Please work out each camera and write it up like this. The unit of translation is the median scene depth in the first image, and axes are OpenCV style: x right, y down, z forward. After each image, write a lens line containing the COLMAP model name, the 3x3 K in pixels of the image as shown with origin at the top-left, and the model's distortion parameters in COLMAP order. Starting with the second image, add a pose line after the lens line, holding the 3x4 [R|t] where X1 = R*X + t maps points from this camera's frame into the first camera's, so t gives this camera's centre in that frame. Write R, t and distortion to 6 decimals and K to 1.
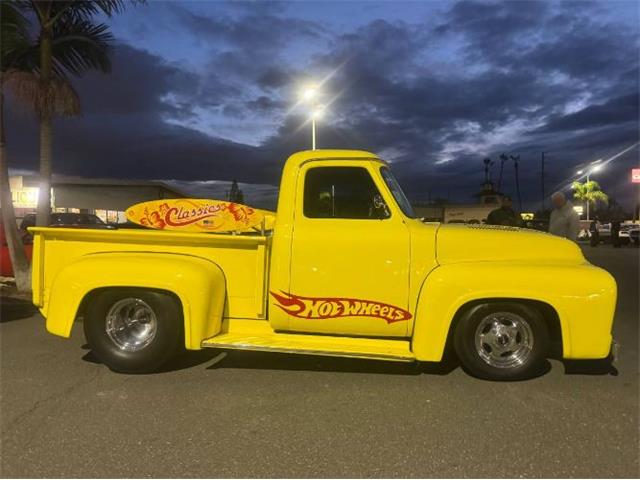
lens RADIAL K [[445.8, 0, 320.0], [0, 445.8, 240.0], [0, 0, 1]] dist [0.071715, -0.093893]
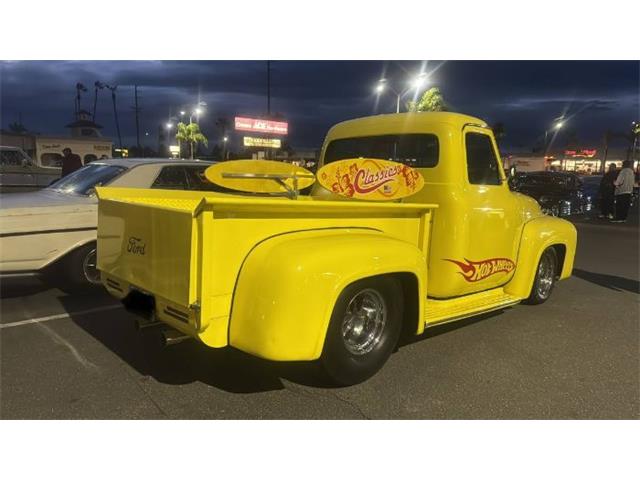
lens RADIAL K [[460.9, 0, 319.6], [0, 460.9, 254.5], [0, 0, 1]] dist [0.075863, -0.103472]
pose [[0.666256, -0.111819, 0.737292, -0.981815], [-0.010469, 0.987194, 0.159179, -0.053207], [-0.745650, -0.113772, 0.656553, 0.511384]]
